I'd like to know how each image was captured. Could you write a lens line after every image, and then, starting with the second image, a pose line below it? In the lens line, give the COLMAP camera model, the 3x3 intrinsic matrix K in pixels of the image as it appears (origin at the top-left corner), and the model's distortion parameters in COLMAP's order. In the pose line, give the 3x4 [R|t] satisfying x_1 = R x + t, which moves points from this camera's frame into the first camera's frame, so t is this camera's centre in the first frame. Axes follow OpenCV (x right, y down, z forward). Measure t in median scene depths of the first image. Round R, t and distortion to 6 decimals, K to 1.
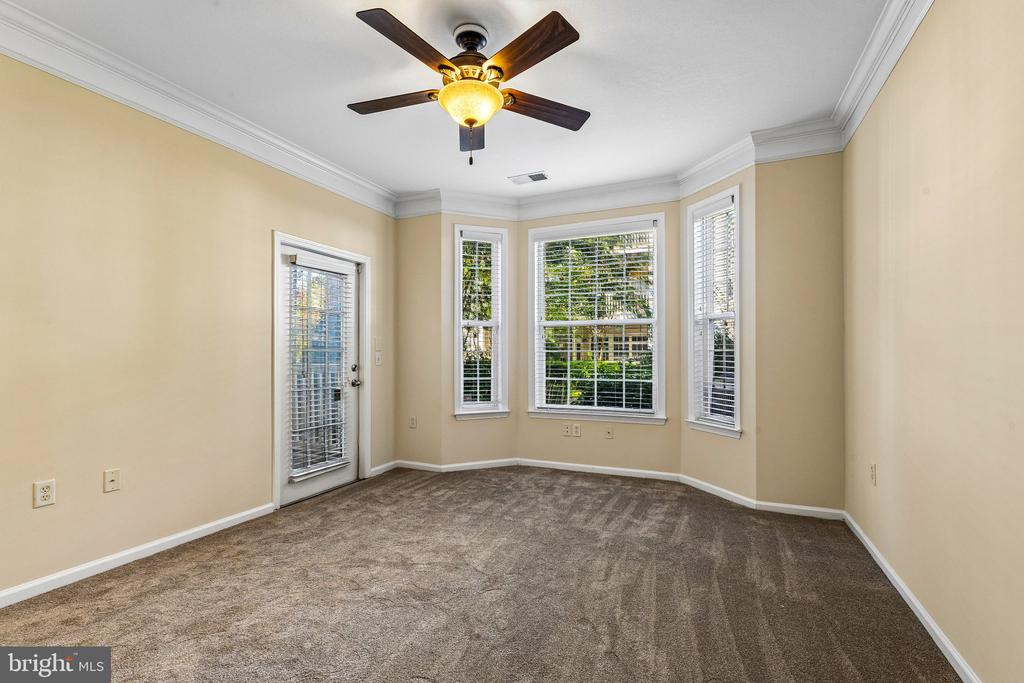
lens RADIAL K [[446.4, 0, 508.0], [0, 446.4, 346.2], [0, 0, 1]] dist [0.015841, -0.005714]
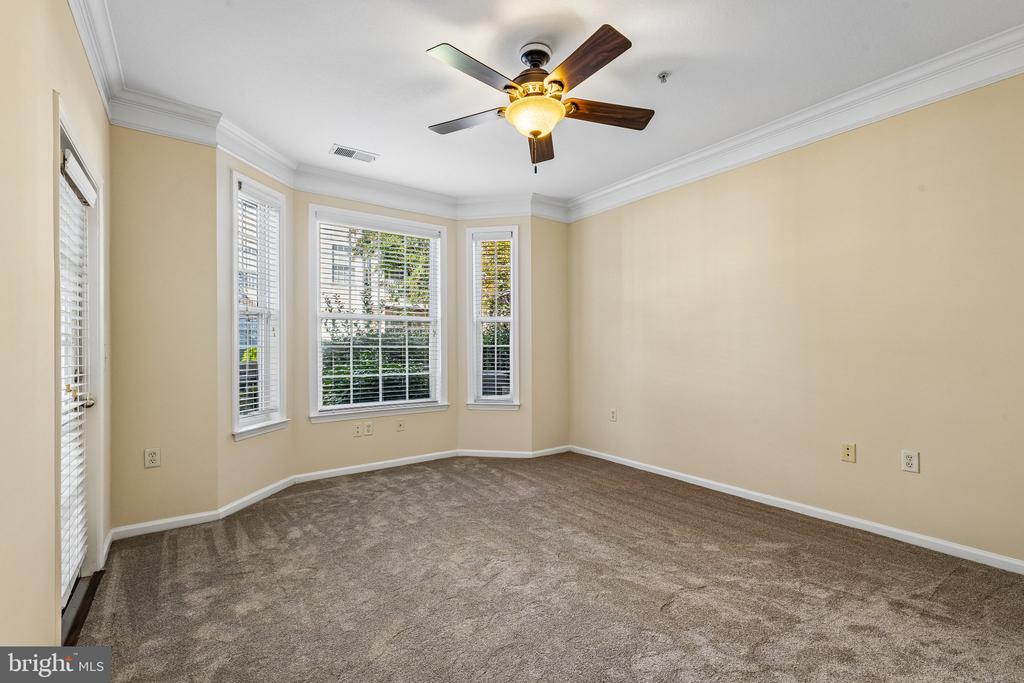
lens RADIAL K [[446.1, 0, 503.6], [0, 446.1, 341.0], [0, 0, 1]] dist [0.015660, -0.000620]
pose [[0.515871, 0.012617, 0.856573, -0.593531], [-0.011450, 0.999904, -0.007833, 0.004290], [-0.856590, -0.005767, 0.515966, 0.289981]]
